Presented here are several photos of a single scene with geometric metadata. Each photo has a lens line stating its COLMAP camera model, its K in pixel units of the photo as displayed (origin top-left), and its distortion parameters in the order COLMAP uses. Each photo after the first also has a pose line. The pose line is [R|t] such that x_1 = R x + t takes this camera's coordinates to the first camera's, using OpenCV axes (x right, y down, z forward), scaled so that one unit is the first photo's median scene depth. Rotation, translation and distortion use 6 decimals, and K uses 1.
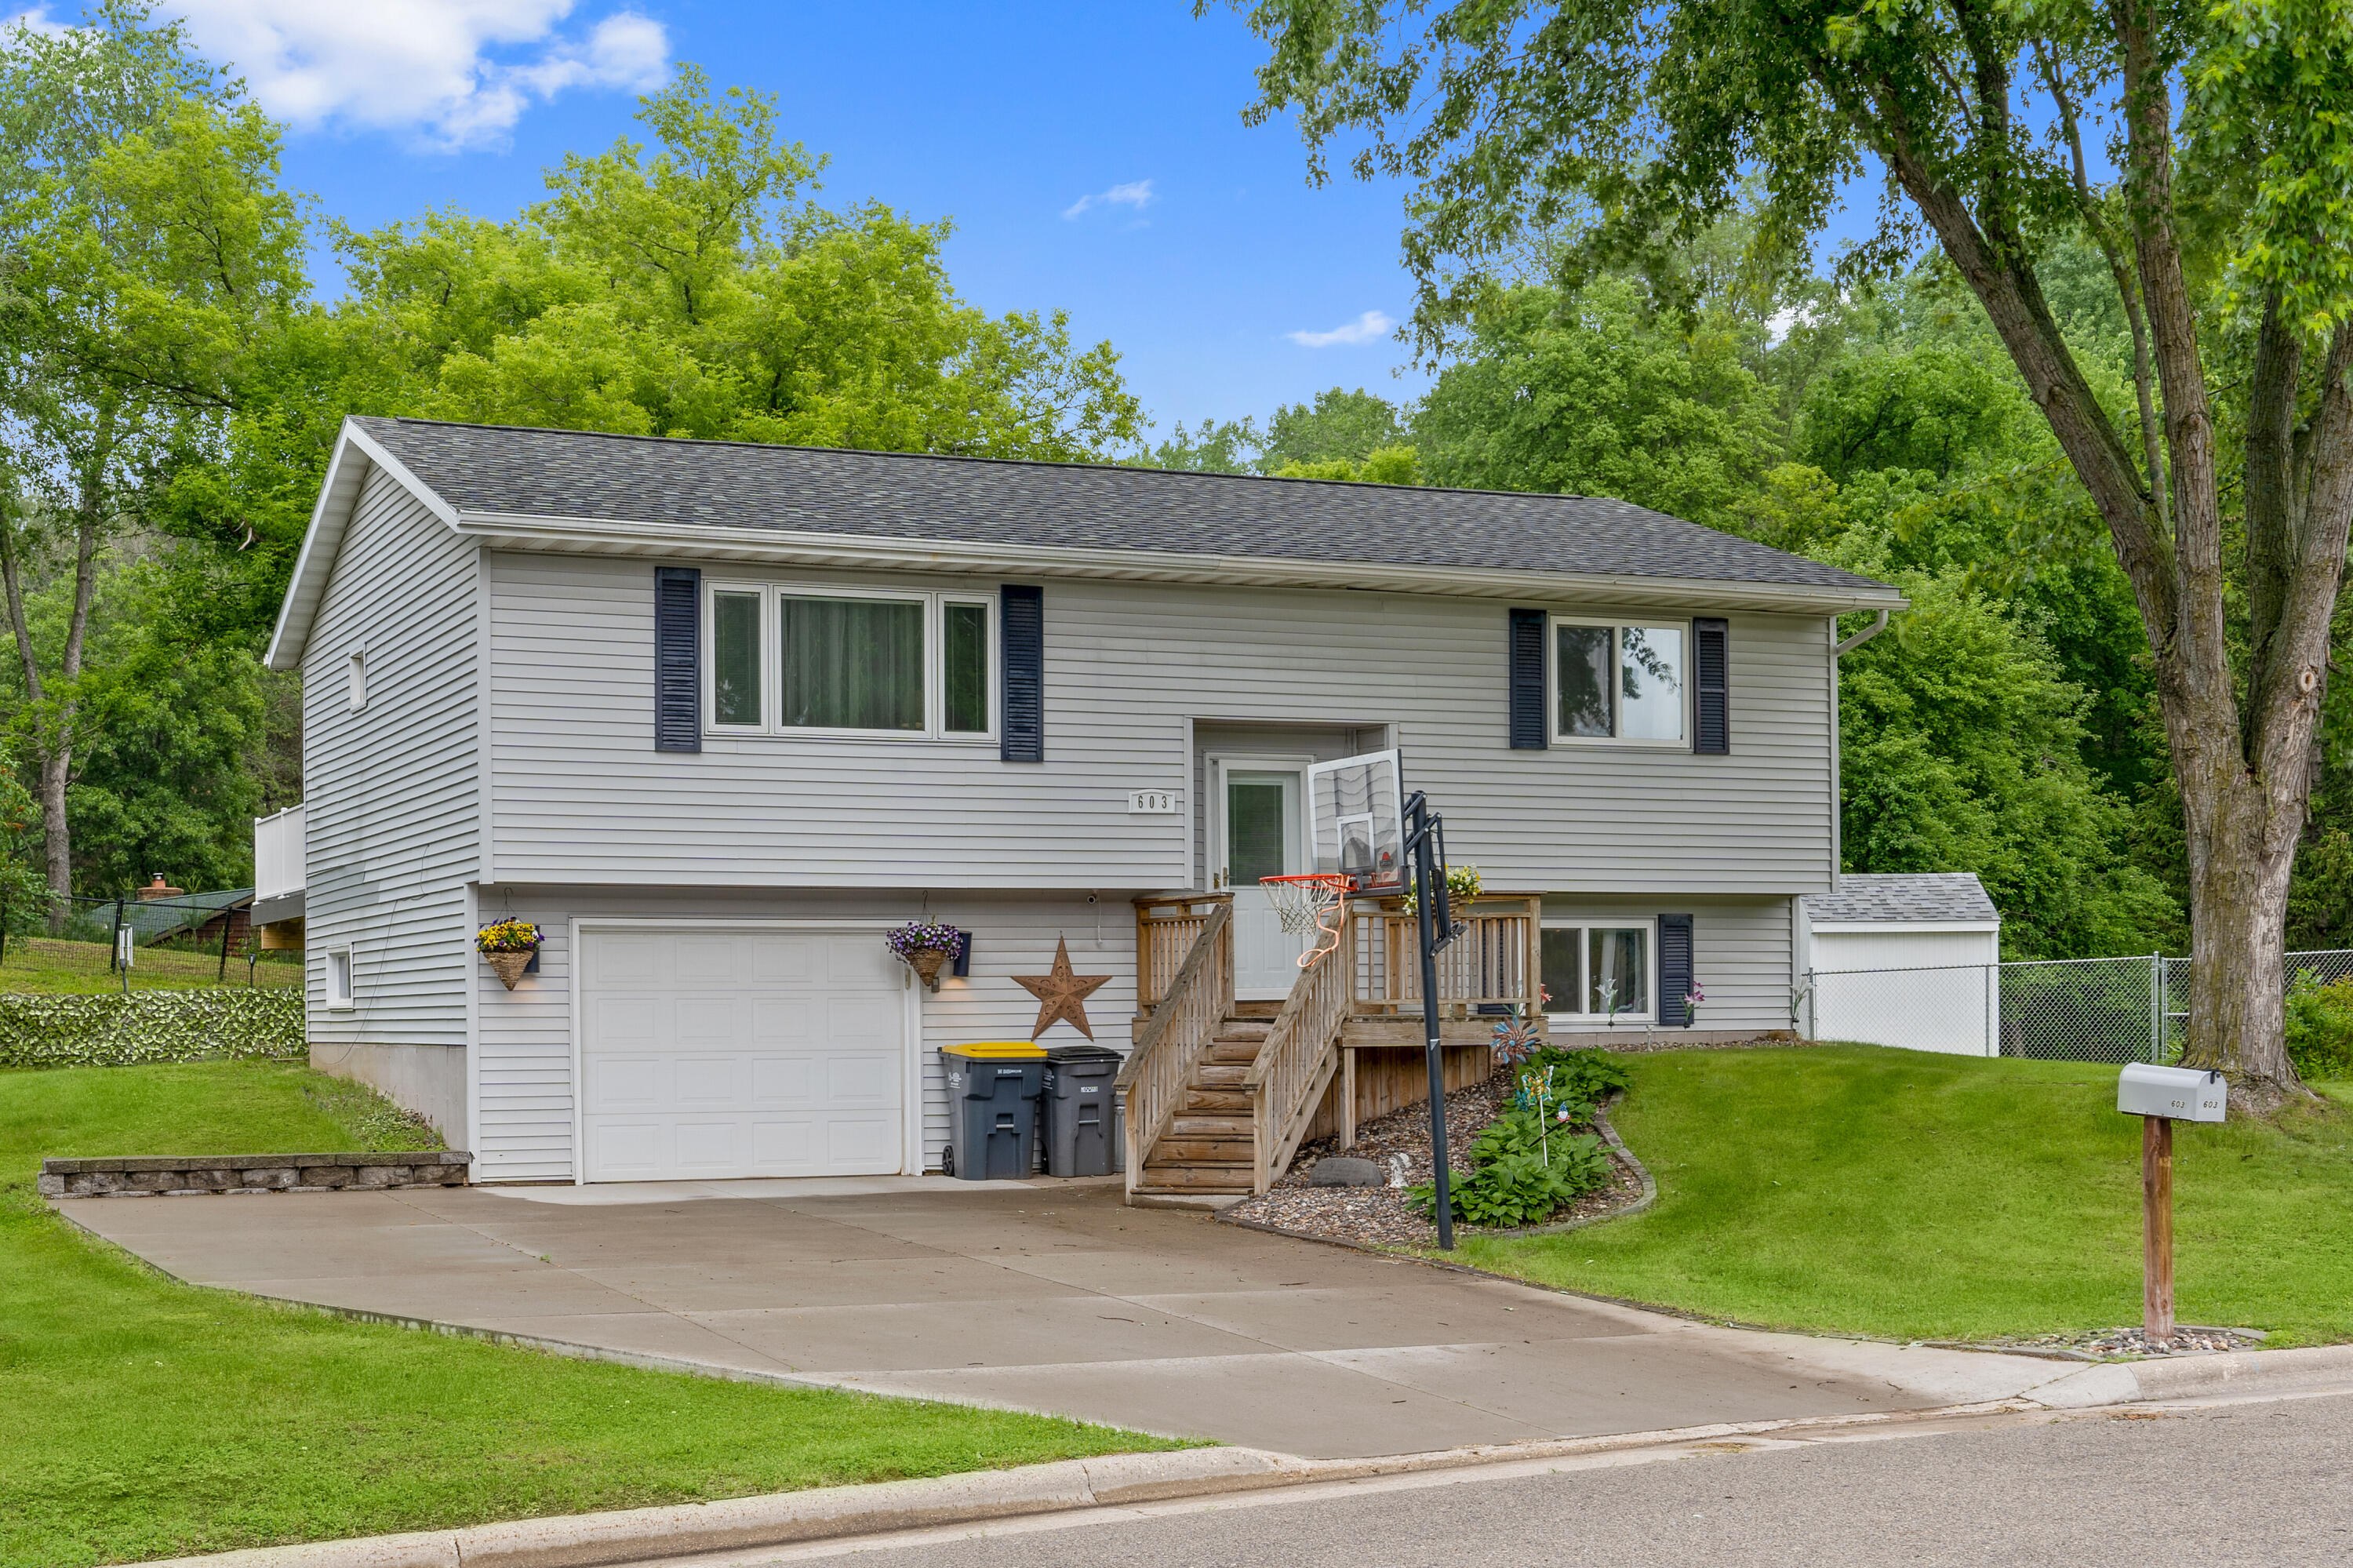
lens RADIAL K [[3090.8, 0, 1074.5], [0, 3090.8, 1035.6], [0, 0, 1]] dist [0.004734, 0.068306]
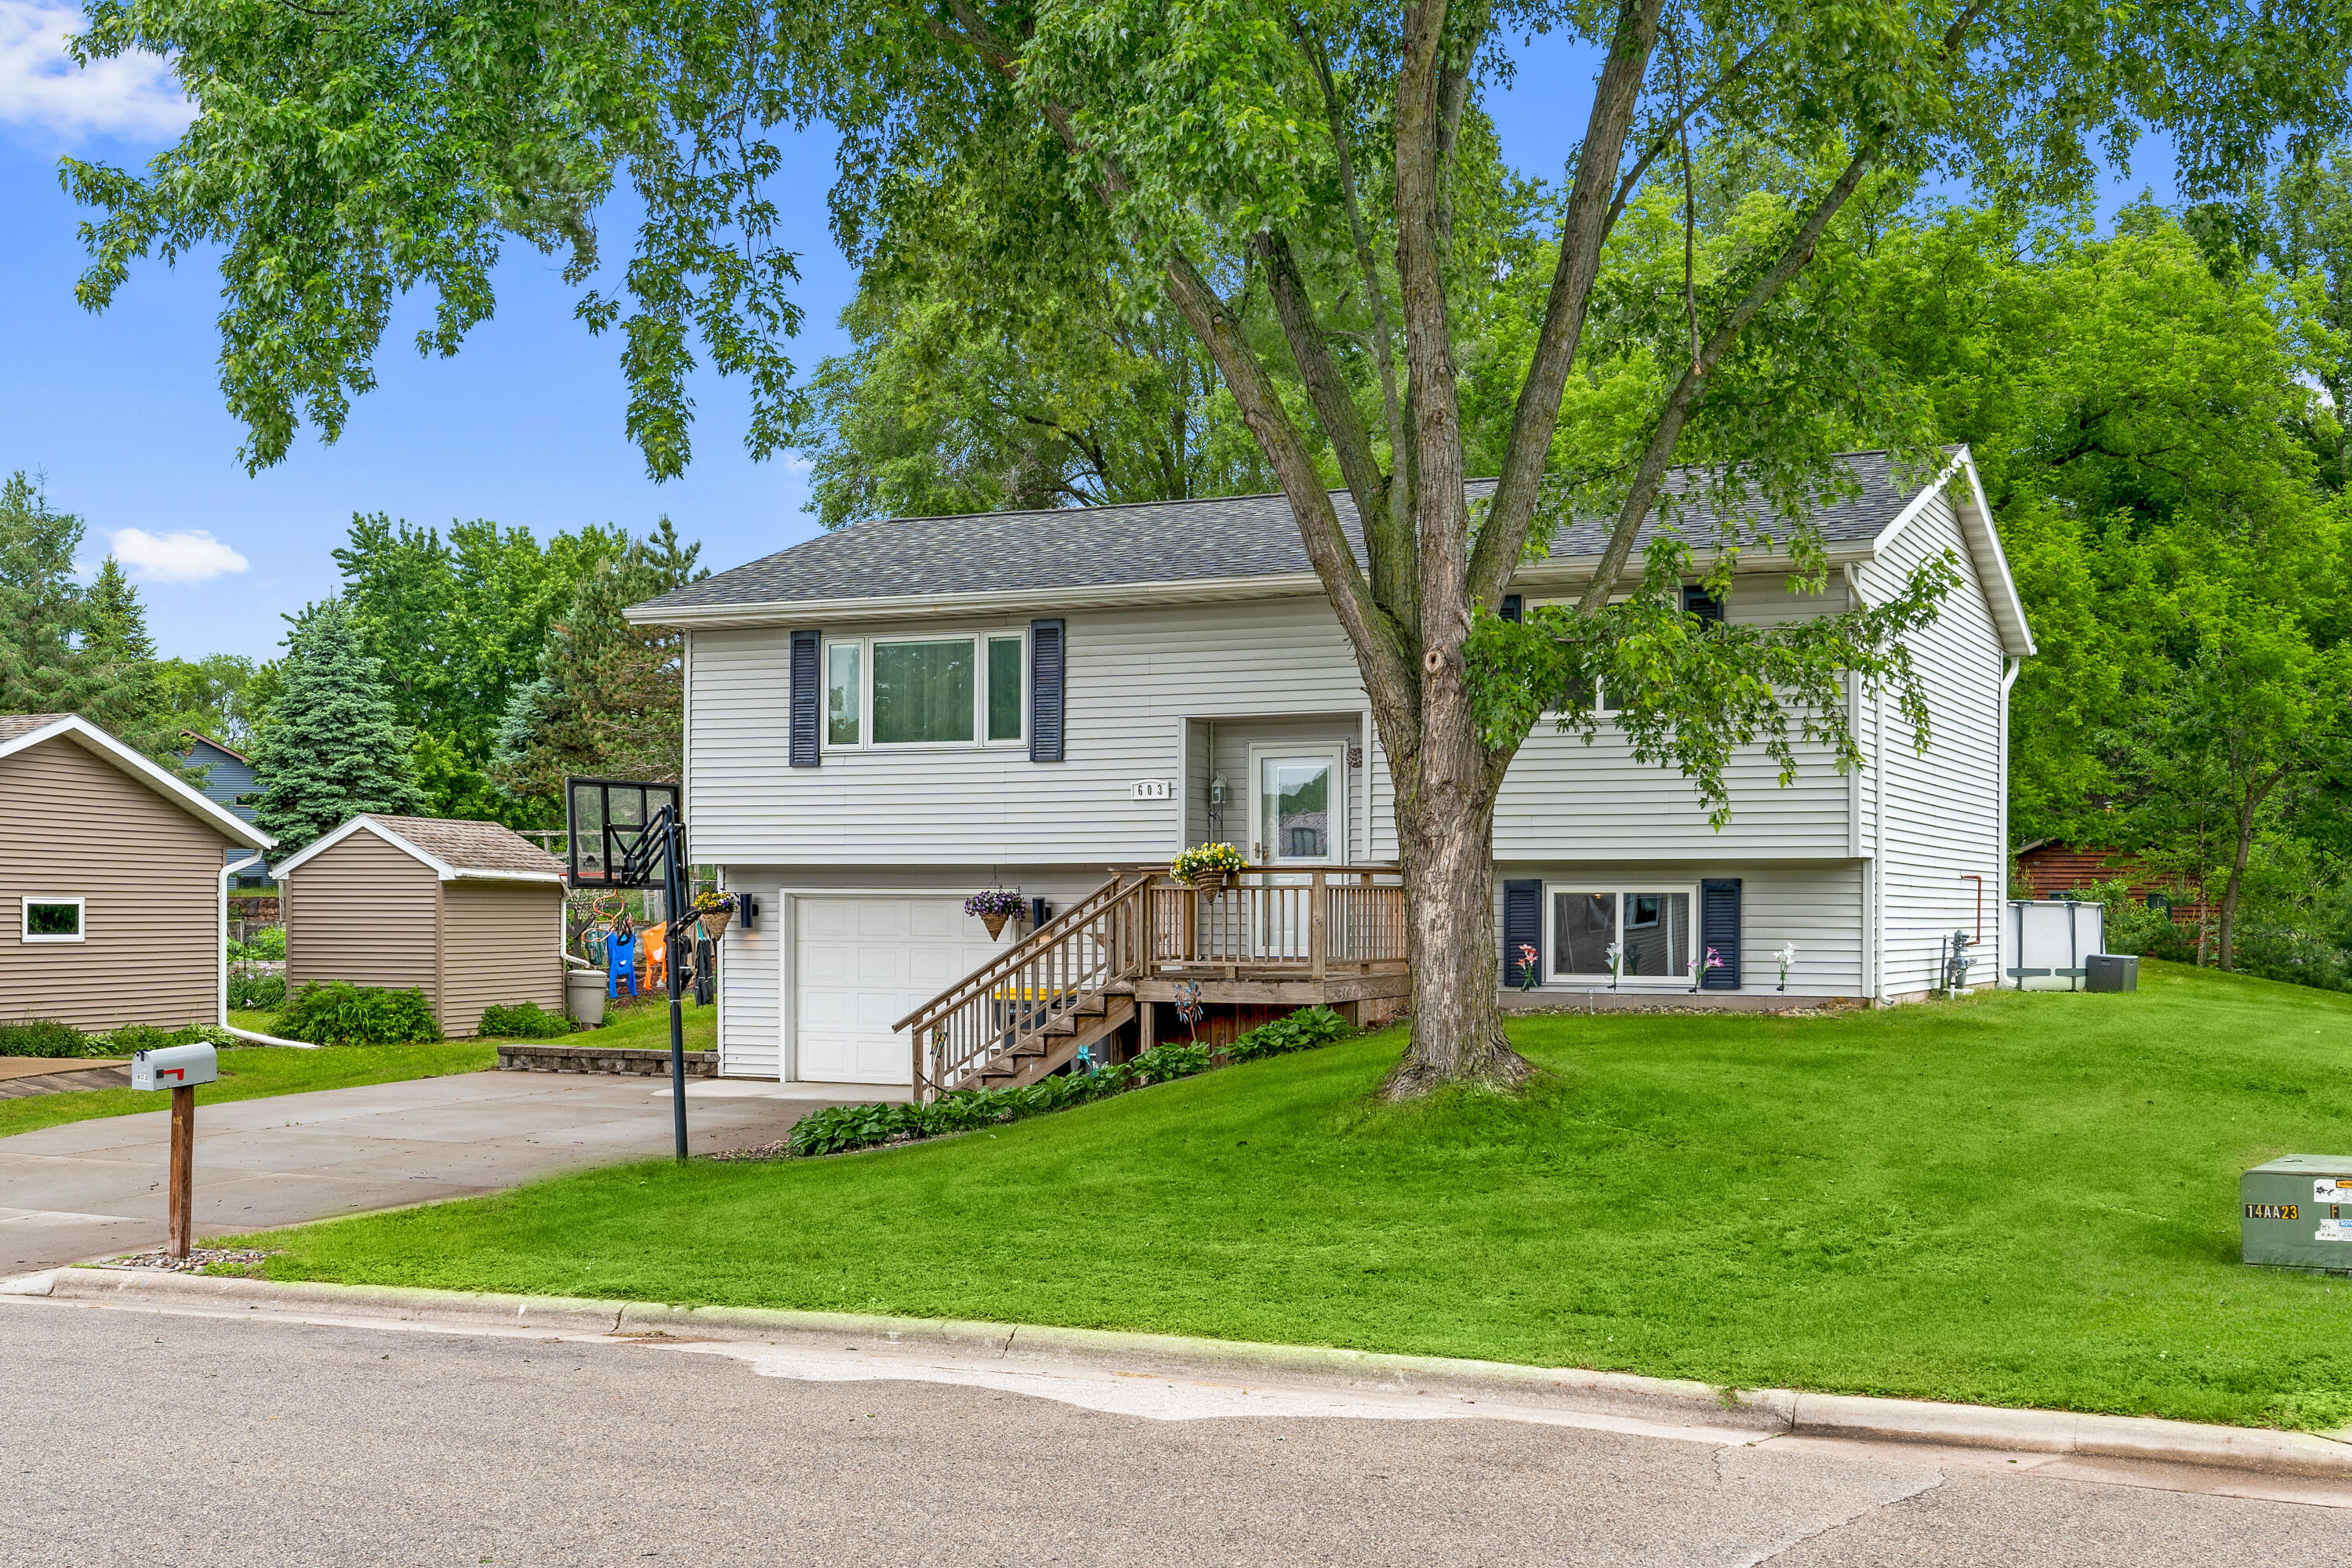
lens RADIAL K [[2707.0, 0, 1170.6], [0, 2707.0, 910.9], [0, 0, 1]] dist [0.001690, 0.002019]
pose [[0.665045, 0.009786, -0.746739, 0.832752], [-0.015101, 0.999886, -0.000346, -0.029415], [0.746651, 0.011507, 0.665117, 0.318918]]
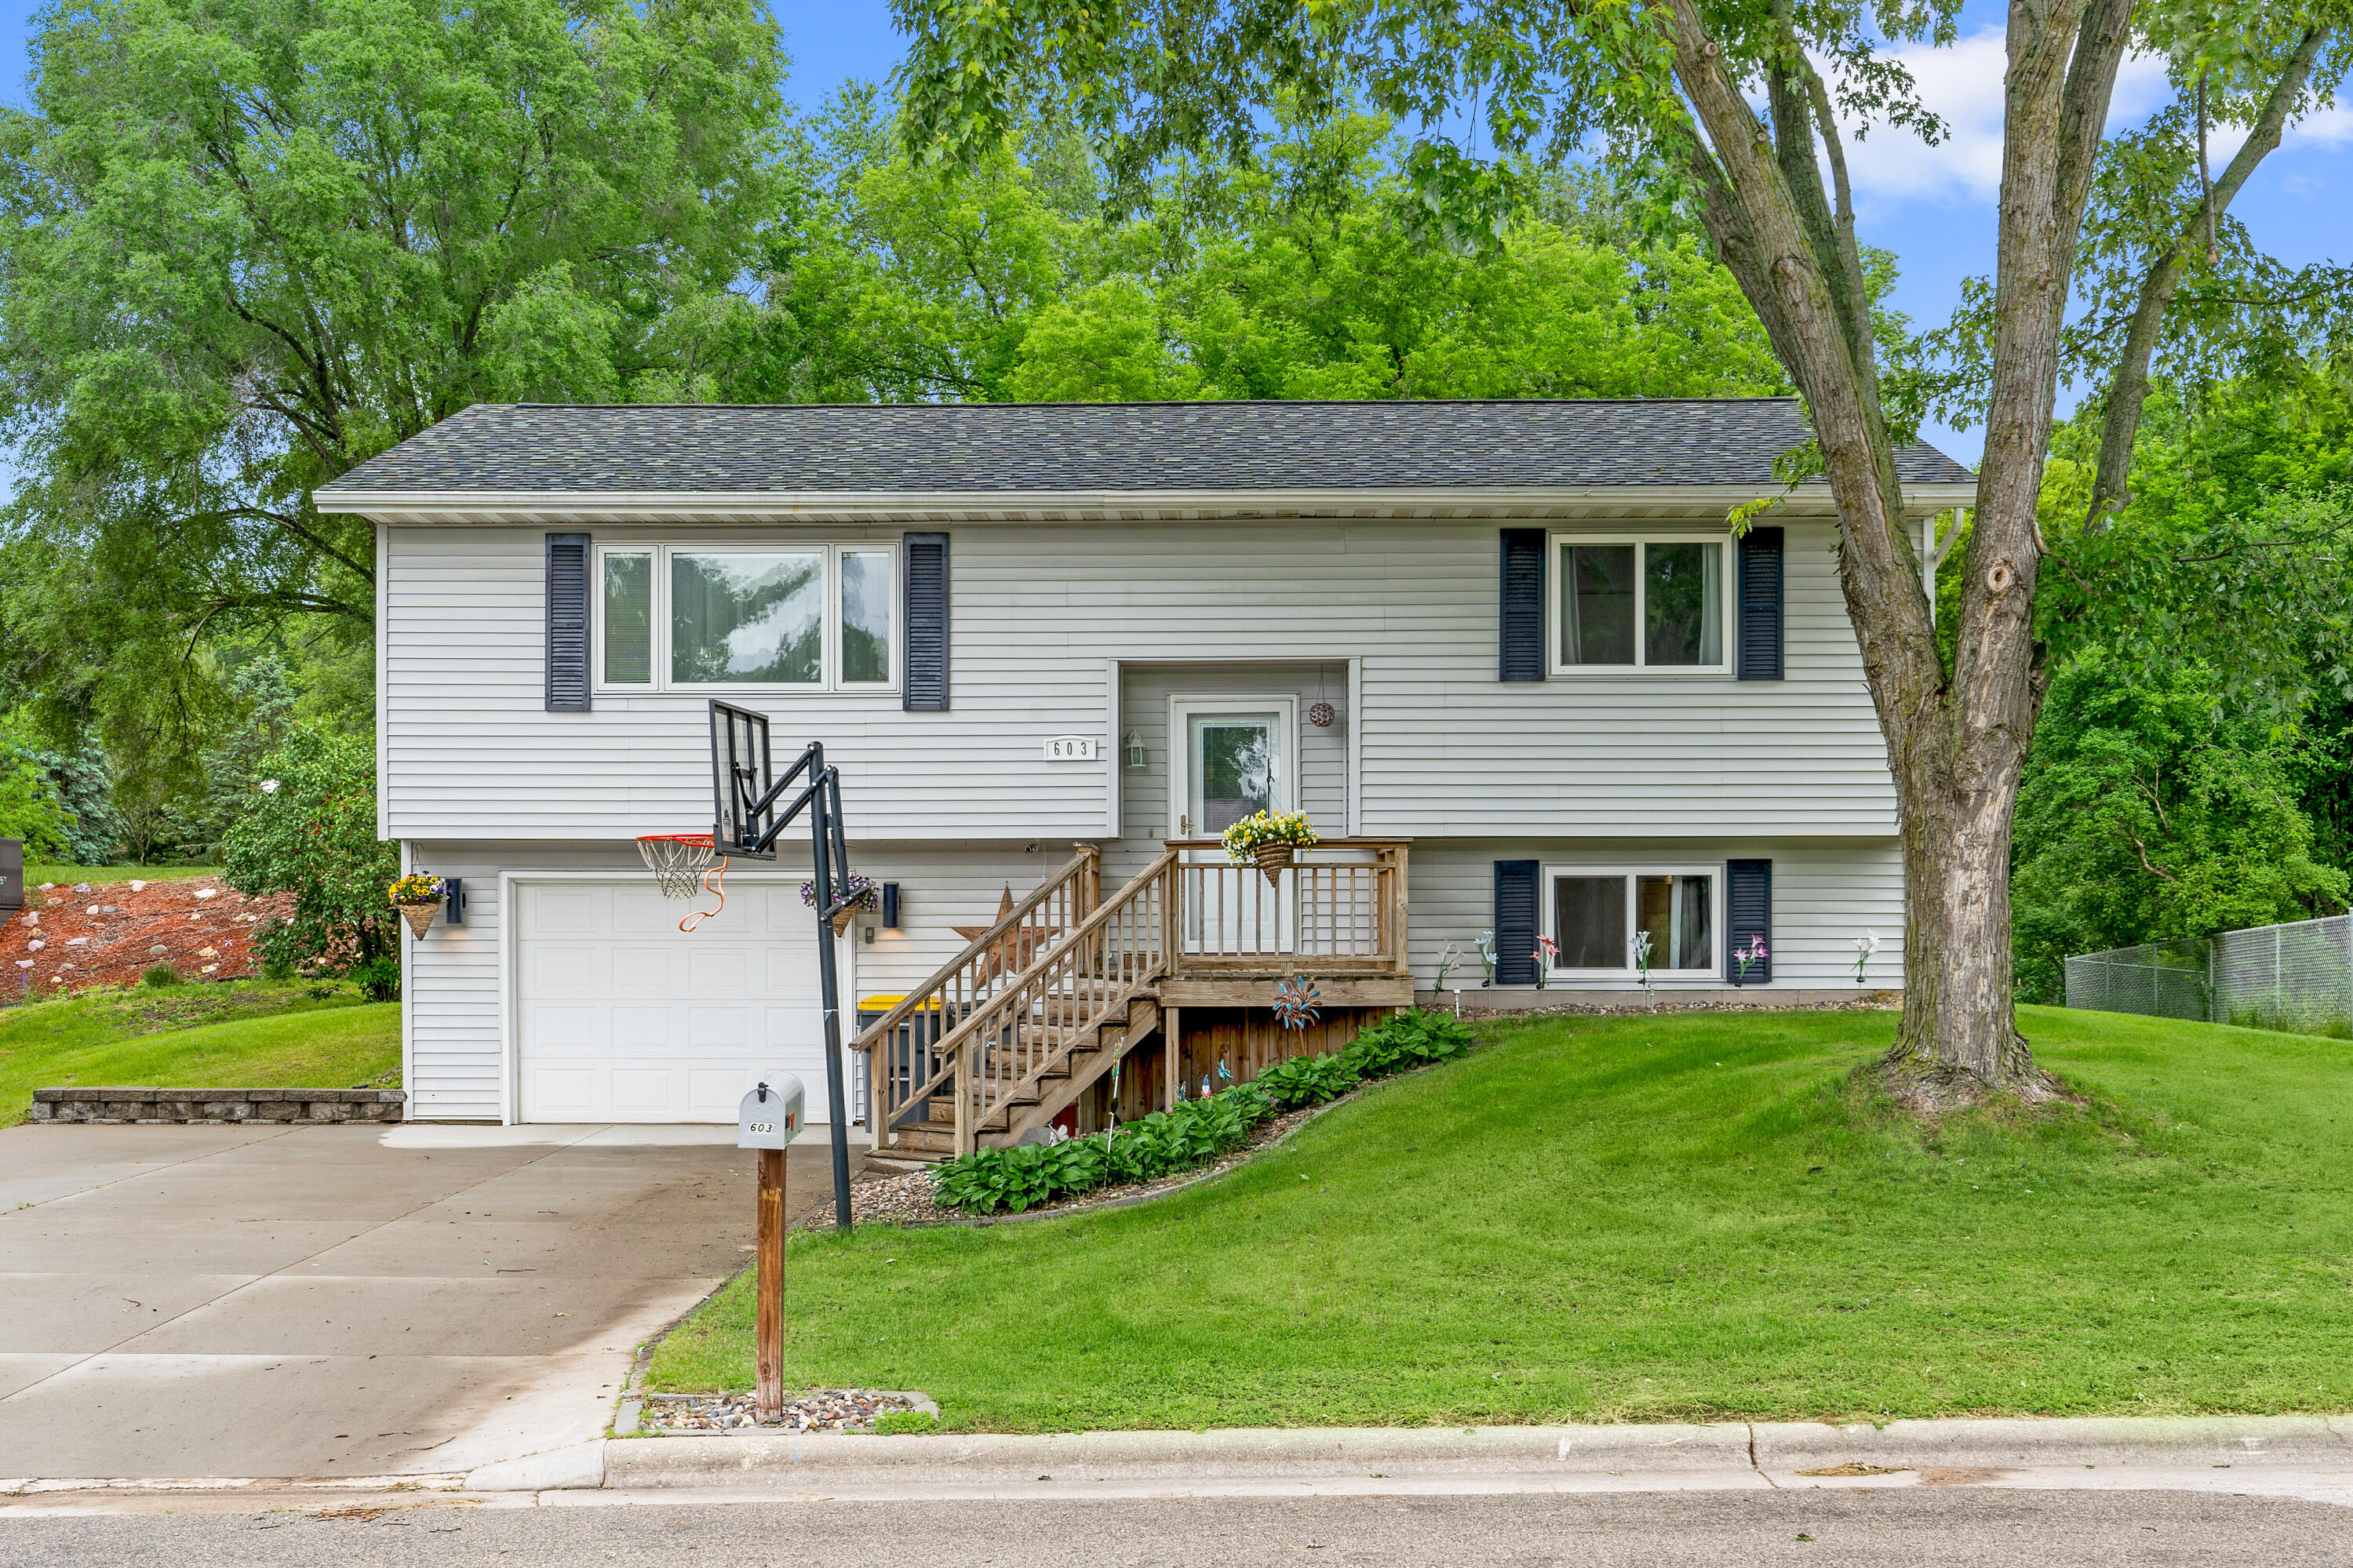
lens RADIAL K [[2849.8, 0, 1181.4], [0, 2849.8, 943.9], [0, 0, 1]] dist [0.012664, -0.002206]
pose [[0.913912, 0.008312, -0.405826, 0.431351], [-0.009074, 0.999959, 0.000047, -0.015073], [0.405810, 0.003639, 0.913950, 0.202322]]
